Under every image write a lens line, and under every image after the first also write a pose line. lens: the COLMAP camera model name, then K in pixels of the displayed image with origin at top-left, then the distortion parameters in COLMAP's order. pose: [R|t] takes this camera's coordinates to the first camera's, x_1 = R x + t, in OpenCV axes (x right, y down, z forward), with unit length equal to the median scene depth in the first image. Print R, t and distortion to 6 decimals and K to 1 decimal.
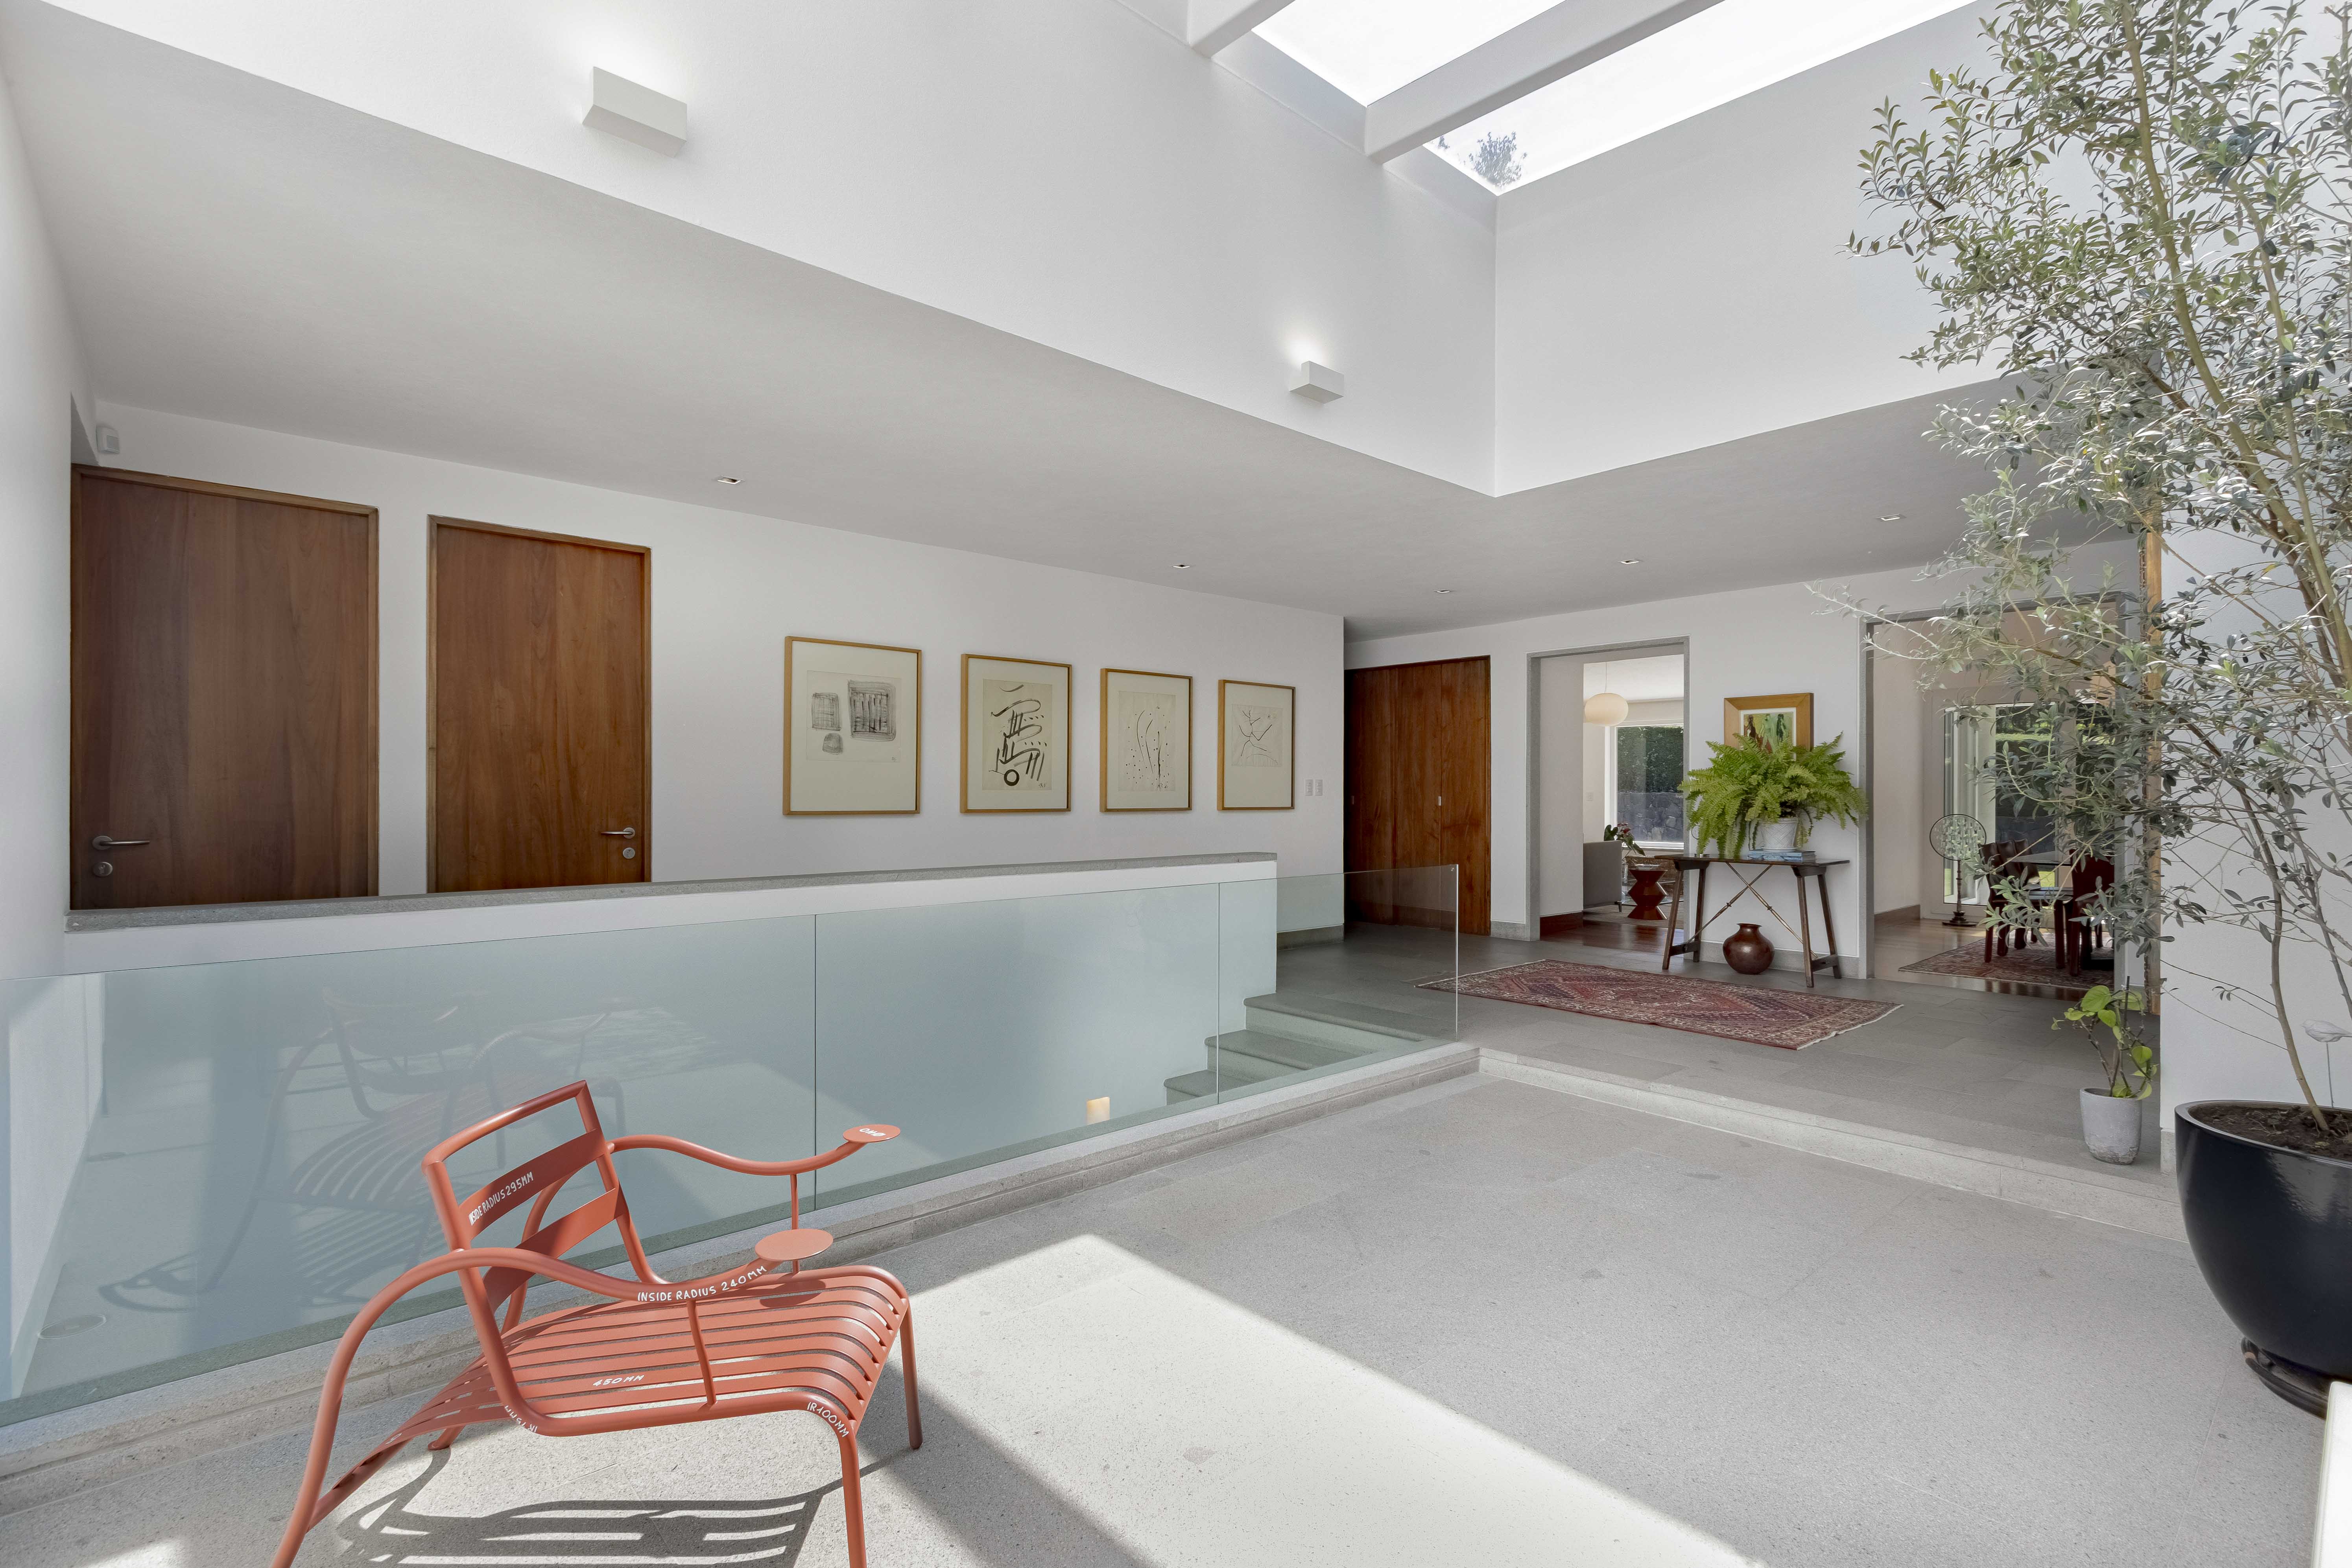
lens RADIAL K [[1104.3, 0, 1156.2], [0, 1104.3, 819.5], [0, 0, 1]] dist [0.014178, -0.004888]
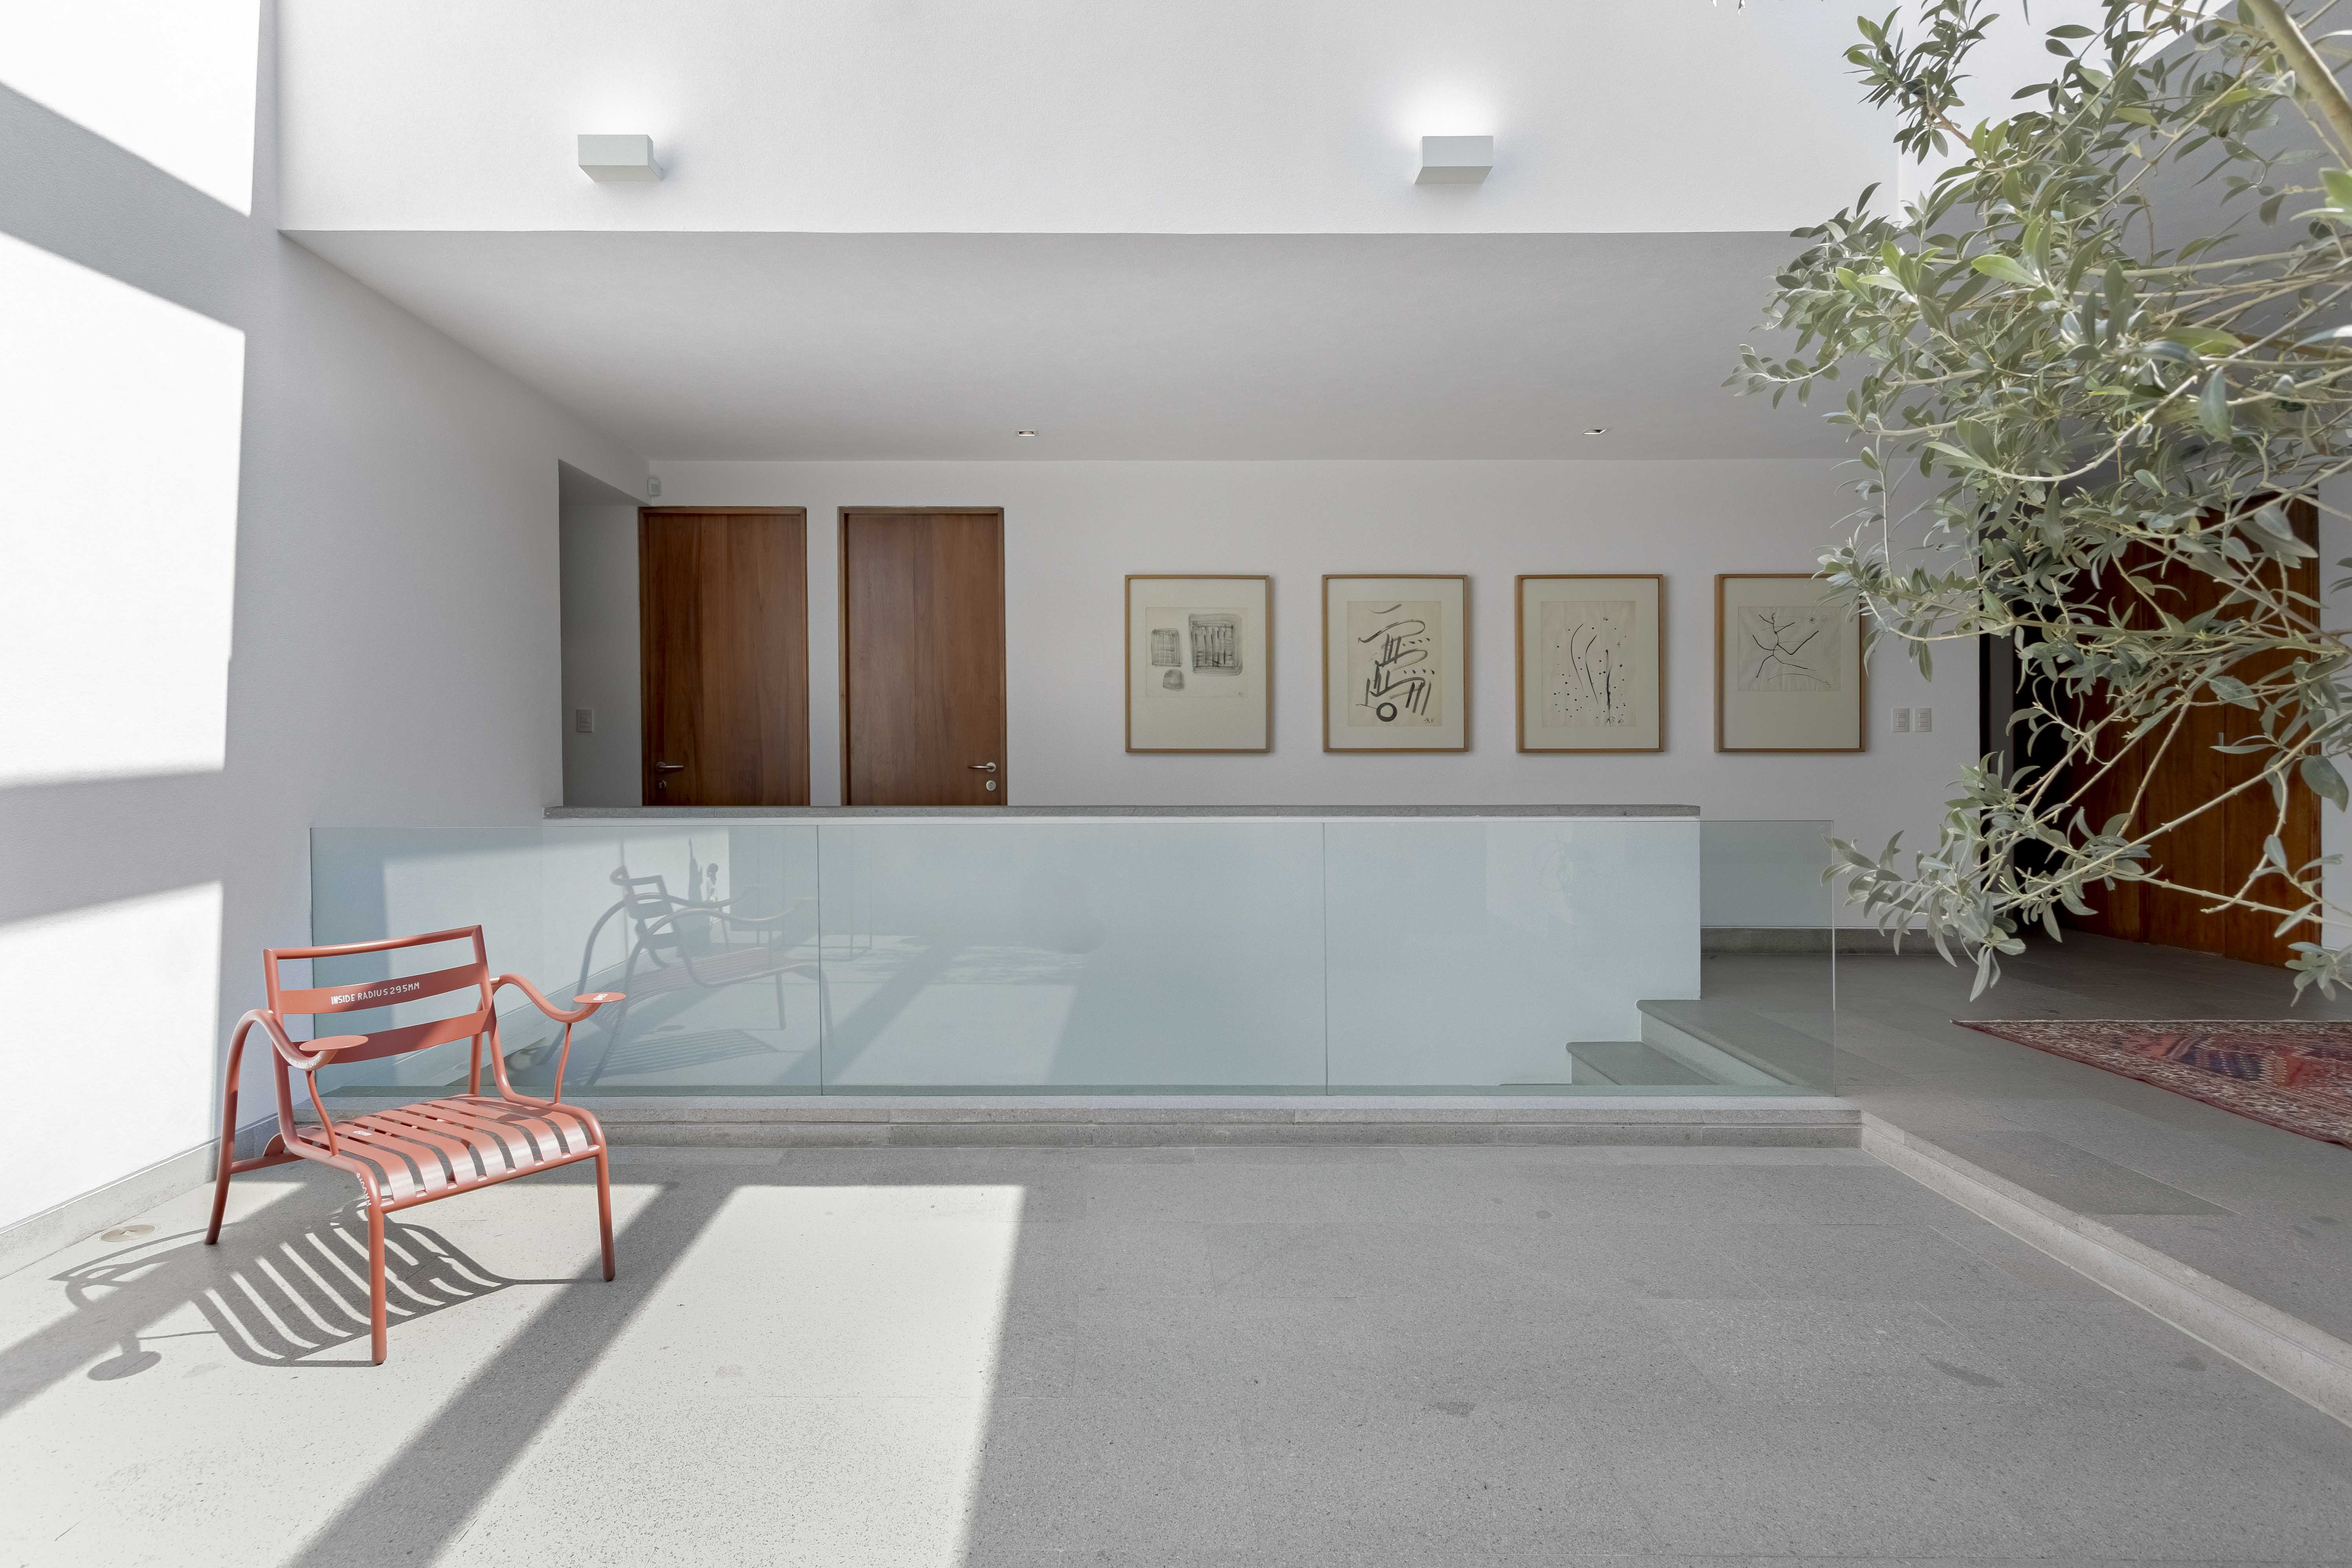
lens RADIAL K [[1191.6, 0, 1094.3], [0, 1191.6, 791.1], [0, 0, 1]] dist [0.011941, -0.002946]
pose [[0.738735, 0.019499, -0.673714, 0.370120], [-0.015096, 0.999809, 0.012383, 0.018059], [0.673827, 0.001023, 0.738889, 0.168434]]
